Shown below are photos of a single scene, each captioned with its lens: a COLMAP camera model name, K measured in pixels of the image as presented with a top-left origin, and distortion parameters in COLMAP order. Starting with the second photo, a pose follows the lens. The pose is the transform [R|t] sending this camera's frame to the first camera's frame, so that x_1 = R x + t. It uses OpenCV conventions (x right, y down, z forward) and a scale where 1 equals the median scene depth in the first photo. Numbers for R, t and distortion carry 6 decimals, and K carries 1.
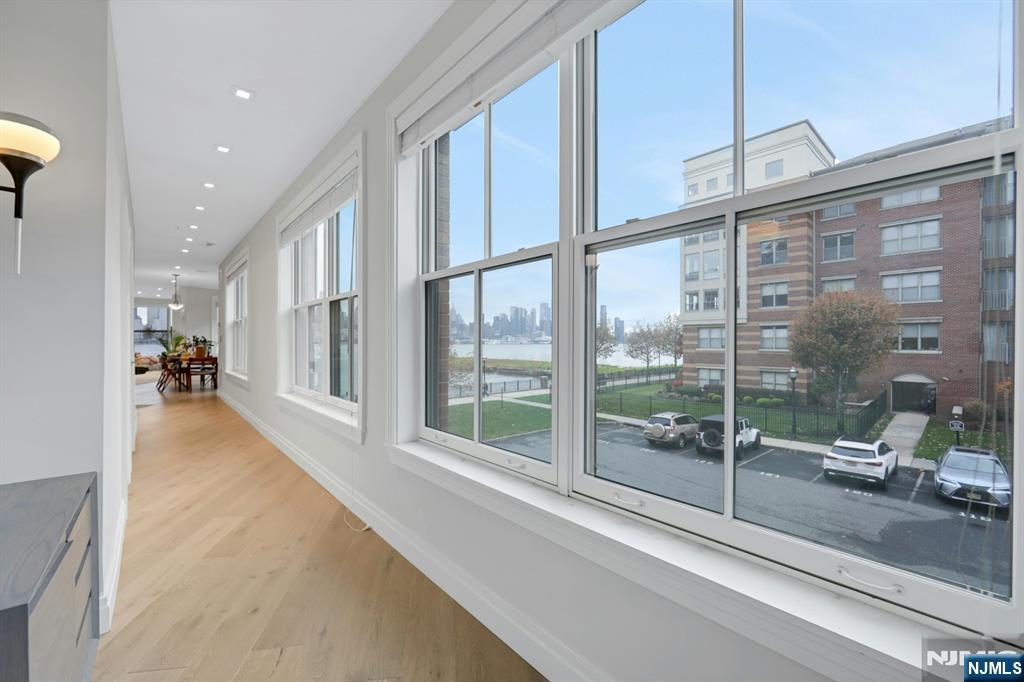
lens RADIAL K [[417.3, 0, 504.6], [0, 417.3, 344.7], [0, 0, 1]] dist [-0.001852, -0.000193]
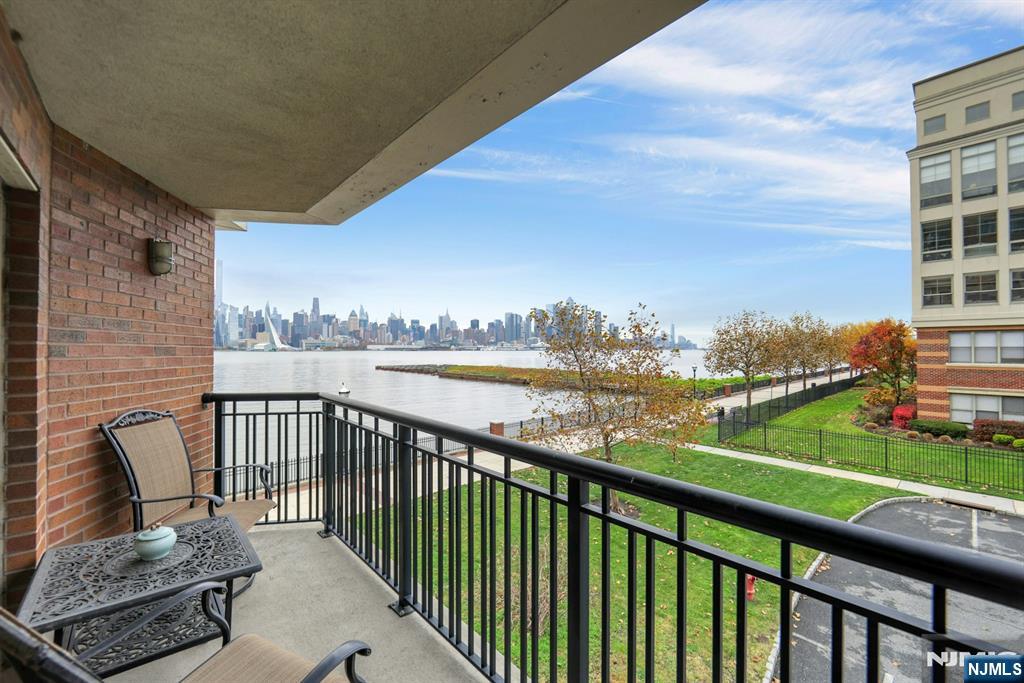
lens RADIAL K [[417.3, 0, 504.6], [0, 417.3, 345.2], [0, 0, 1]] dist [-0.001852, -0.000193]
pose [[0.999915, -0.000489, 0.013051, -0.282036], [0.000667, 0.999906, -0.013665, -0.012049], [-0.013043, 0.013672, 0.999821, 0.402376]]
